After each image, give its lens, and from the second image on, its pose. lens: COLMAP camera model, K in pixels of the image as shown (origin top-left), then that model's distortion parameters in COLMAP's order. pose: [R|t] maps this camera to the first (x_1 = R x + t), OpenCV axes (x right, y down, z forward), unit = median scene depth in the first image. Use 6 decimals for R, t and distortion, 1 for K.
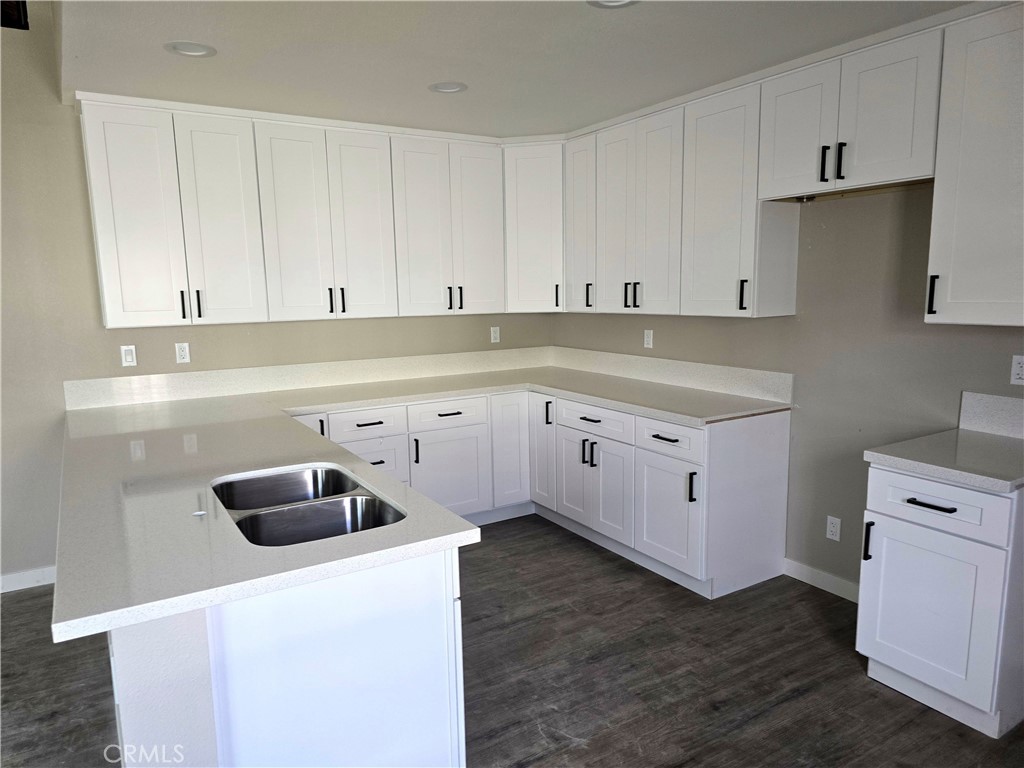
lens RADIAL K [[701.7, 0, 487.9], [0, 701.7, 391.4], [0, 0, 1]] dist [0.032364, -0.022879]
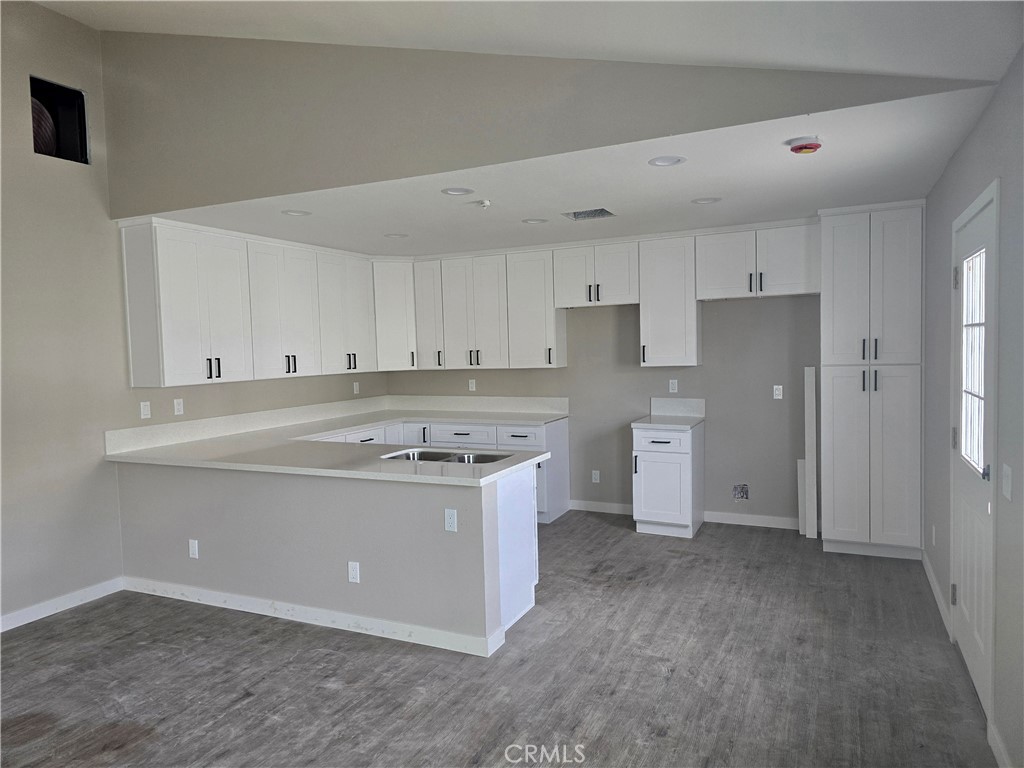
lens RADIAL K [[701.7, 0, 509.4], [0, 701.7, 381.1], [0, 0, 1]] dist [0.032364, -0.022879]
pose [[0.831853, -0.031896, 0.554079, -0.703271], [0.095369, 0.991712, -0.086090, 0.074370], [-0.546741, 0.124456, 0.828001, -0.445938]]
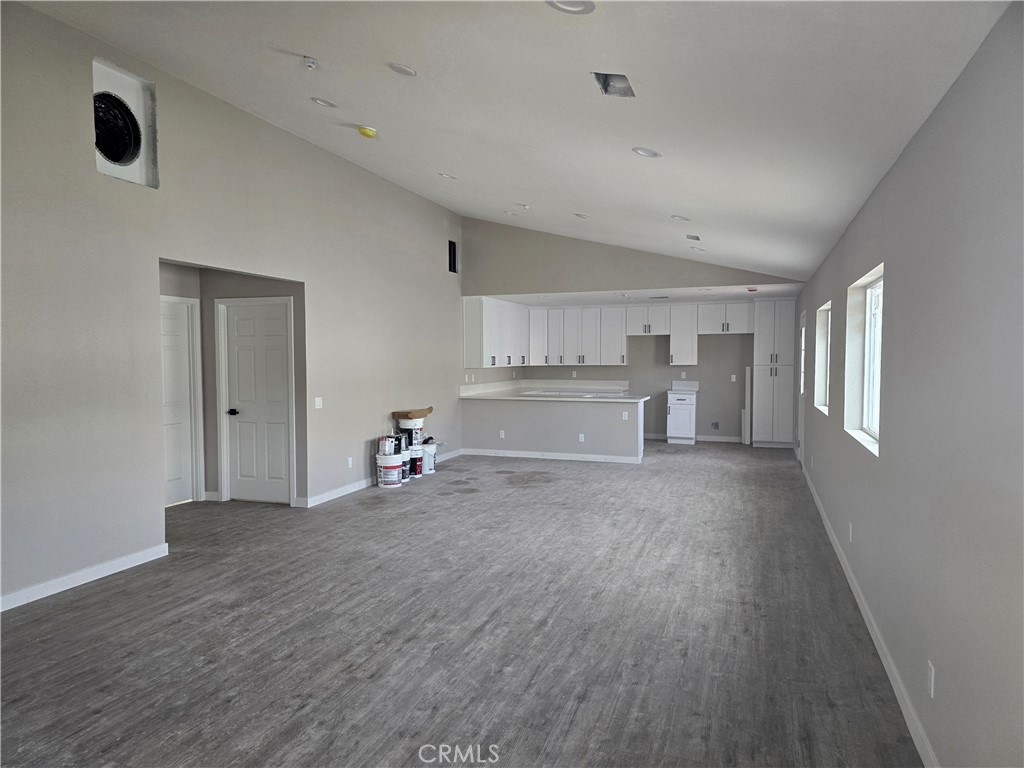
lens RADIAL K [[701.7, 0, 503.3], [0, 701.7, 387.9], [0, 0, 1]] dist [0.032364, -0.022879]
pose [[0.780702, -0.014128, 0.624744, -2.285910], [0.084638, 0.992923, -0.083312, 0.252430], [-0.619146, 0.117919, 0.776372, -1.388091]]
